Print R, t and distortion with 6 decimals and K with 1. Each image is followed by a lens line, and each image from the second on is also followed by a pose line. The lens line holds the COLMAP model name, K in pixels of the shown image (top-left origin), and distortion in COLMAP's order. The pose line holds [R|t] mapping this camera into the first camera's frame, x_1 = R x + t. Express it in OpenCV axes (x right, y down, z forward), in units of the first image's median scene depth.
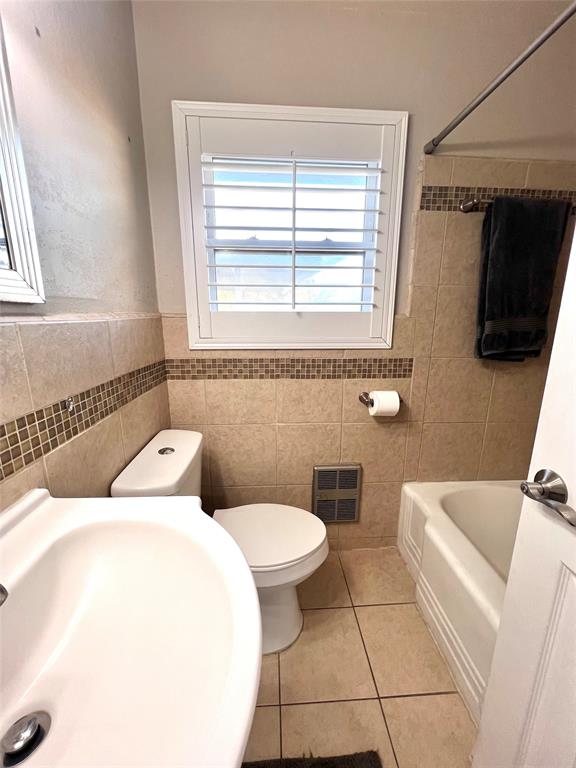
lens RADIAL K [[310.7, 0, 287.9], [0, 310.7, 380.3], [0, 0, 1]] dist [-0.001189, 0.000068]
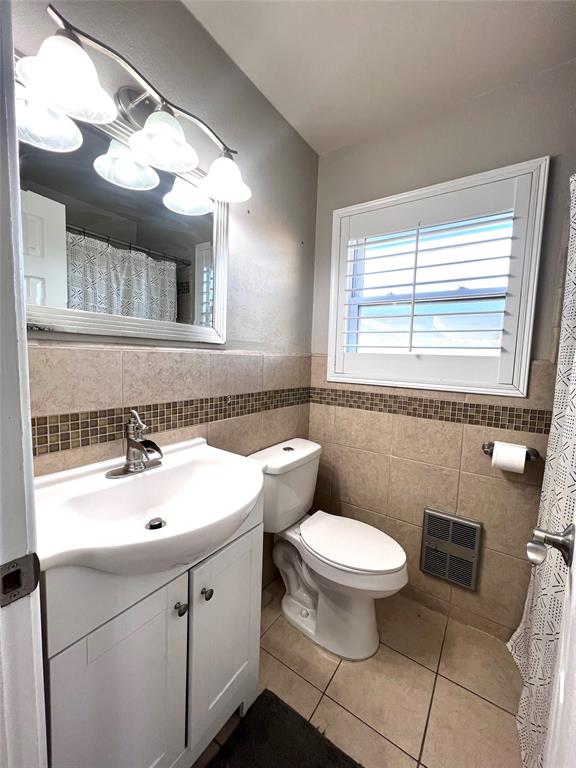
lens RADIAL K [[310.7, 0, 288.1], [0, 310.7, 378.8], [0, 0, 1]] dist [-0.001189, 0.000068]
pose [[0.784706, 0.069135, -0.616000, 0.346918], [-0.162260, 0.982020, -0.096485, 0.041671], [0.598254, 0.175664, 0.781815, -0.110124]]
